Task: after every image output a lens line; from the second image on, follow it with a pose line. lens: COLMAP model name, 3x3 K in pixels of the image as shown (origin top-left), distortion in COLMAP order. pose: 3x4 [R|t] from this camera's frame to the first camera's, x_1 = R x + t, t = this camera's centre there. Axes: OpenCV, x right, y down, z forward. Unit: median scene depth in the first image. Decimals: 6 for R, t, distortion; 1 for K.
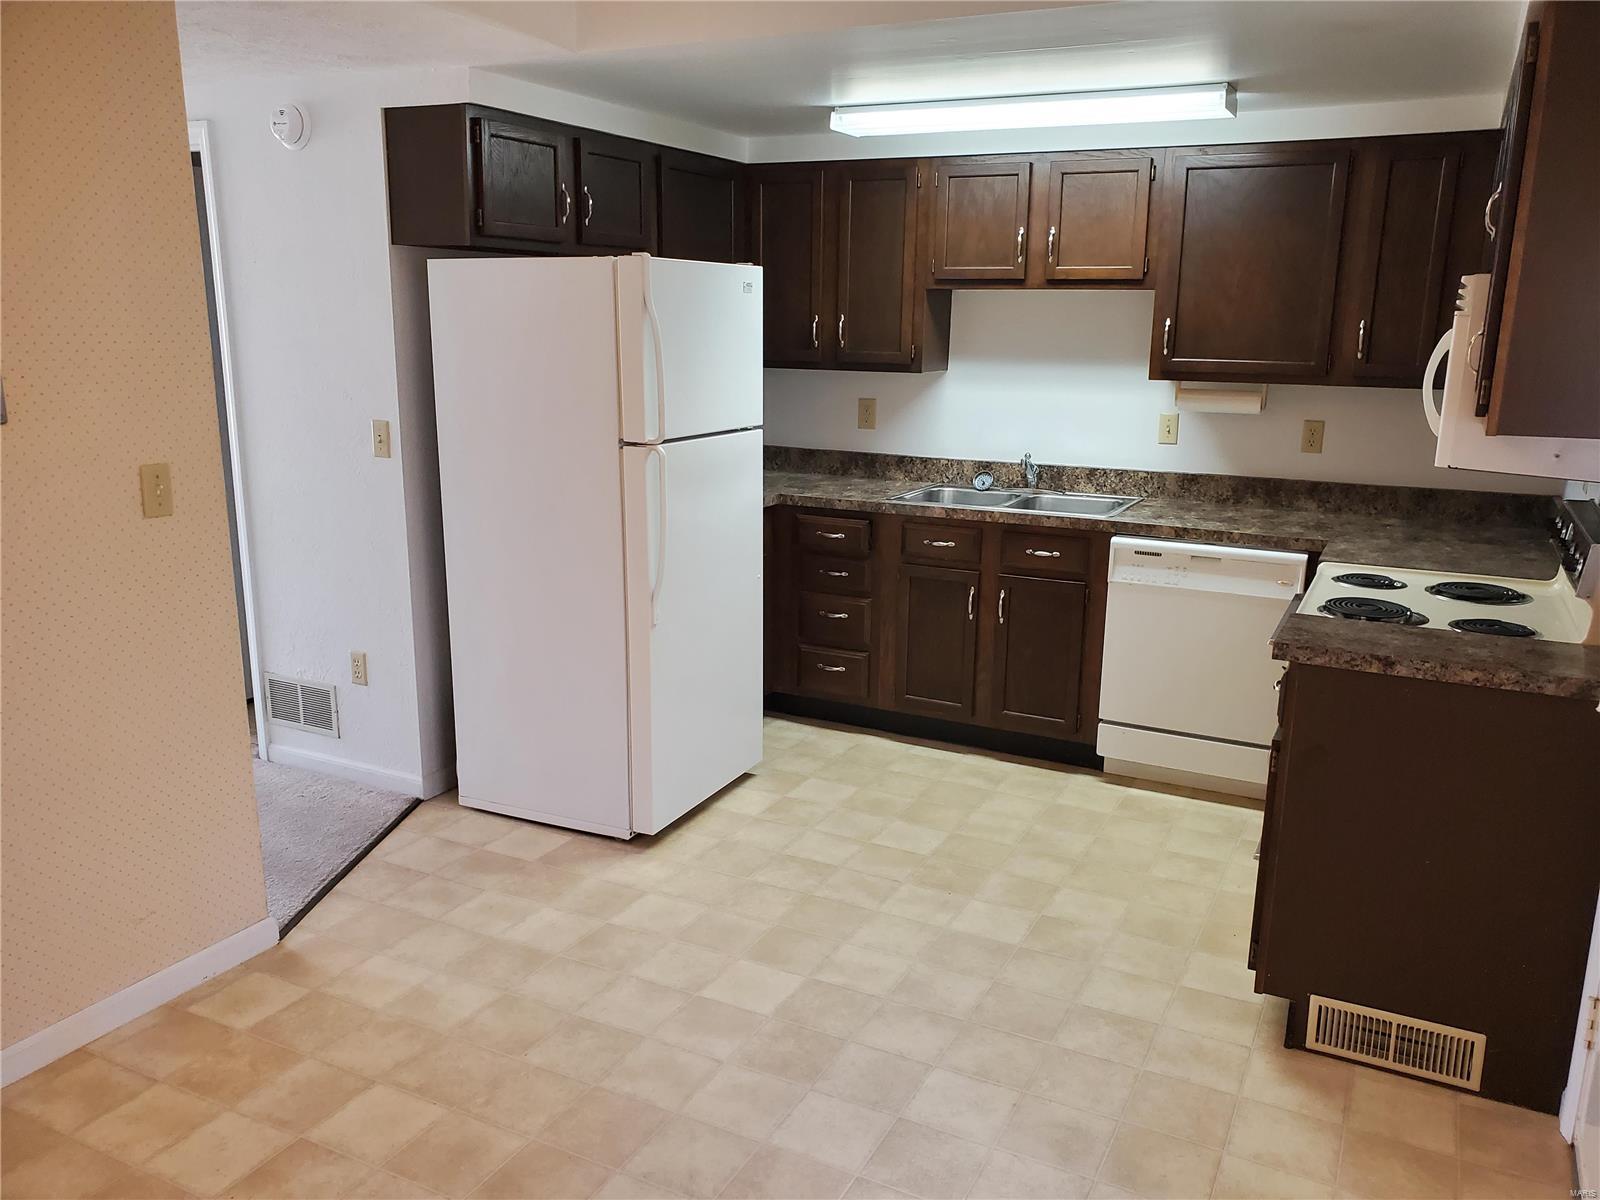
lens RADIAL K [[1256.3, 0, 806.0], [0, 1256.3, 599.4], [0, 0, 1]] dist [0.128301, -0.158673]
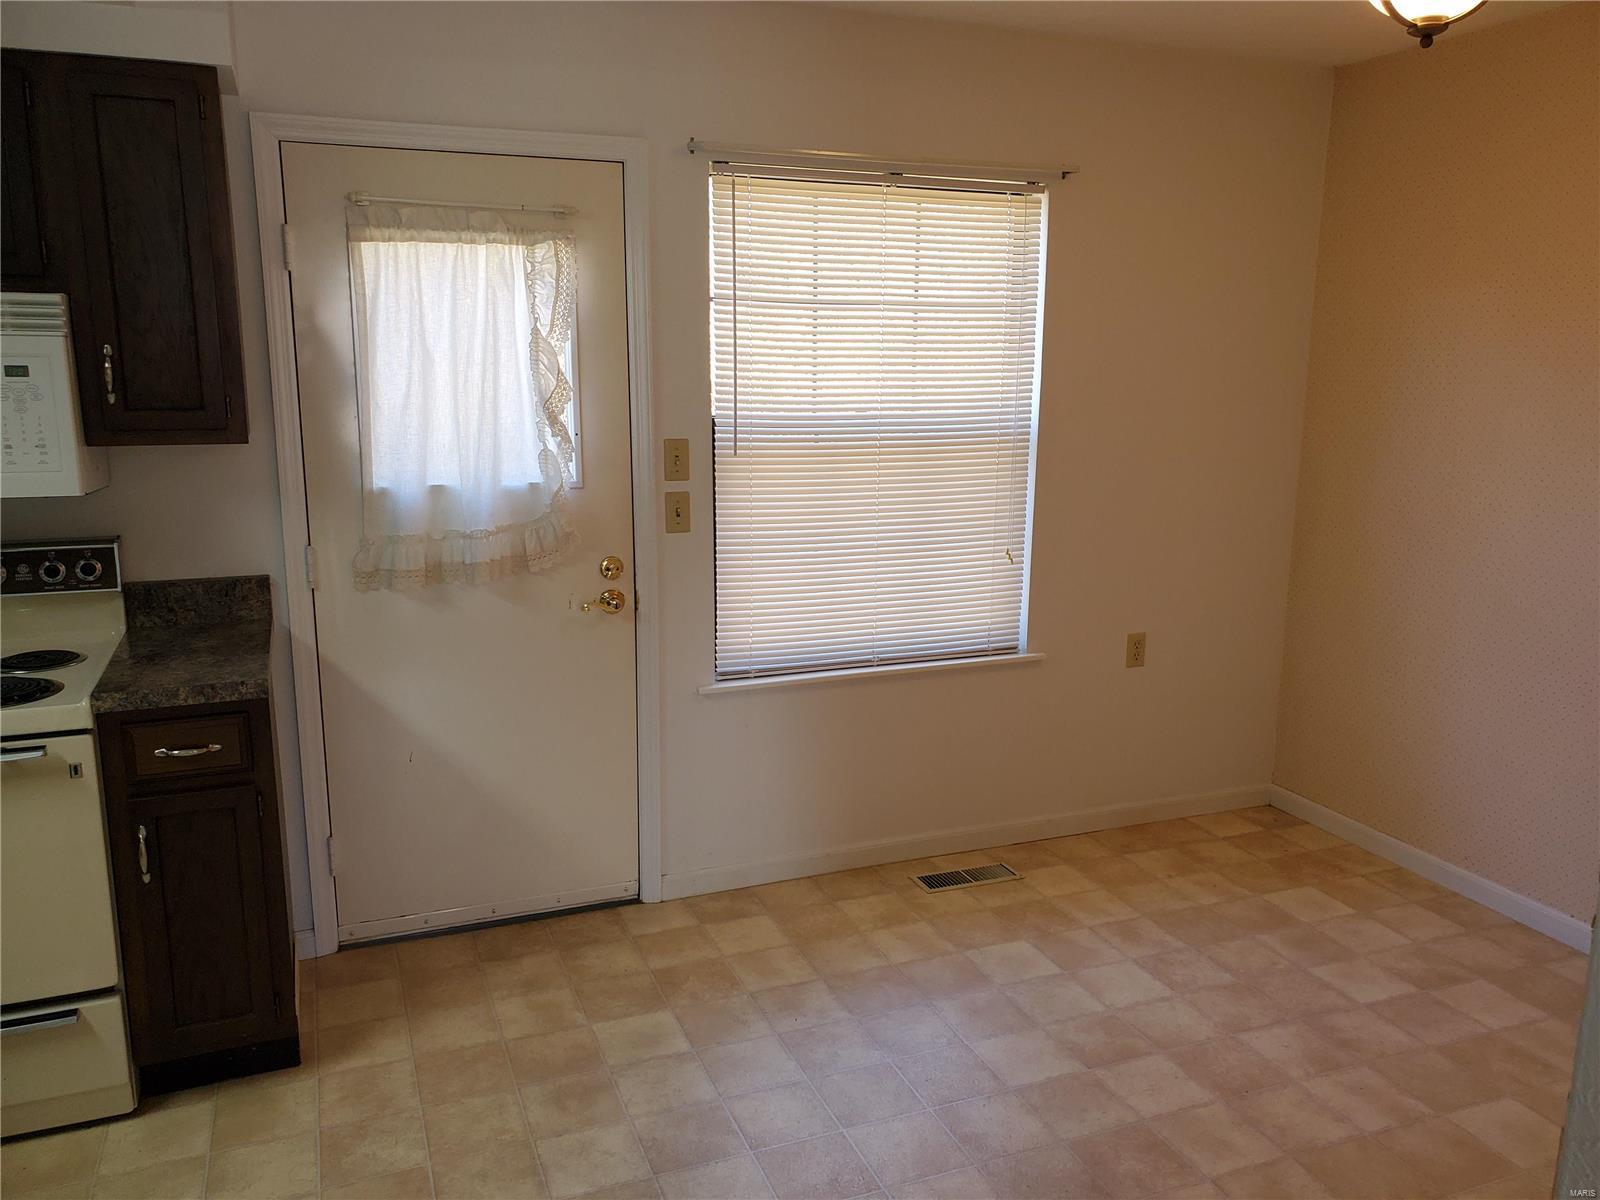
lens RADIAL K [[1246.9, 0, 816.4], [0, 1246.9, 605.2], [0, 0, 1]] dist [0.010298, 0.012477]
pose [[-0.755347, -0.152080, 0.637435, -0.345975], [0.125763, 0.920979, 0.368756, -0.201801], [-0.643144, 0.358704, -0.676533, 0.874188]]
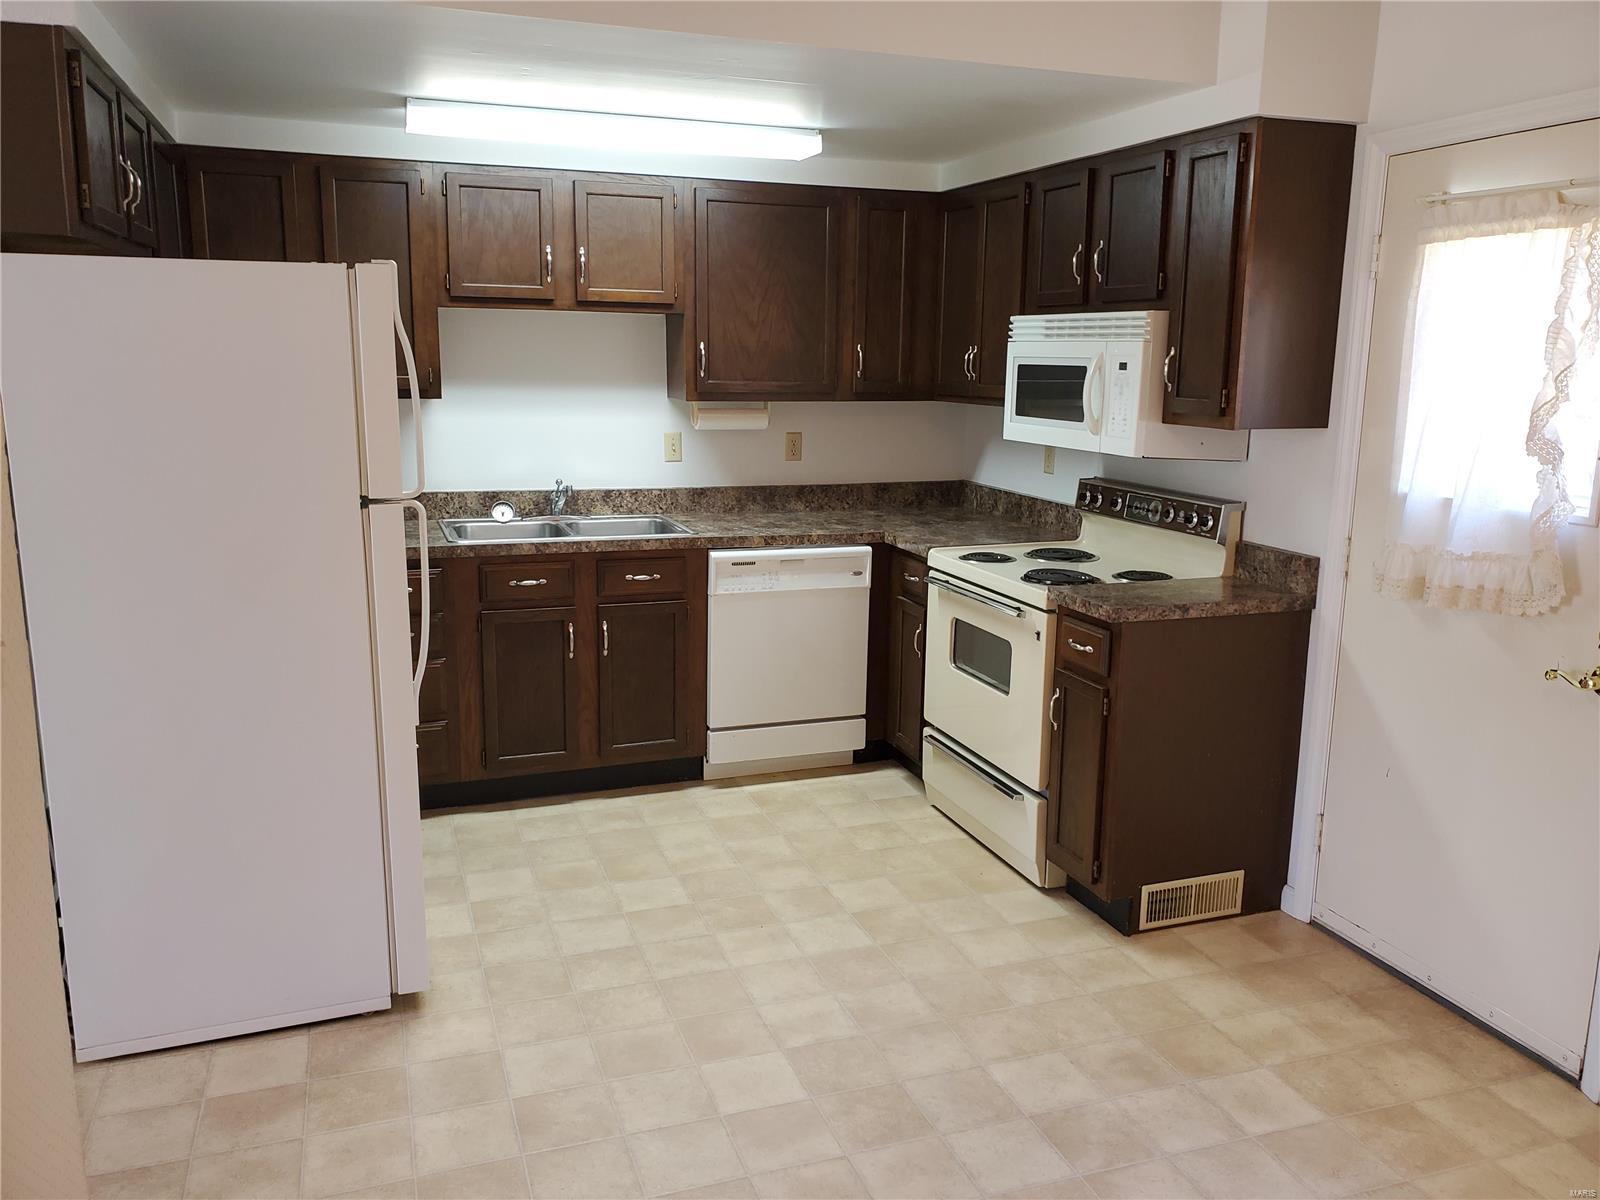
lens RADIAL K [[1255.6, 0, 802.0], [0, 1255.6, 593.9], [0, 0, 1]] dist [0.083568, -0.107747]
pose [[0.690037, -0.143891, 0.709327, -0.447795], [0.155758, 0.986598, 0.048615, -0.055105], [-0.706816, 0.076937, 0.703201, 0.233827]]
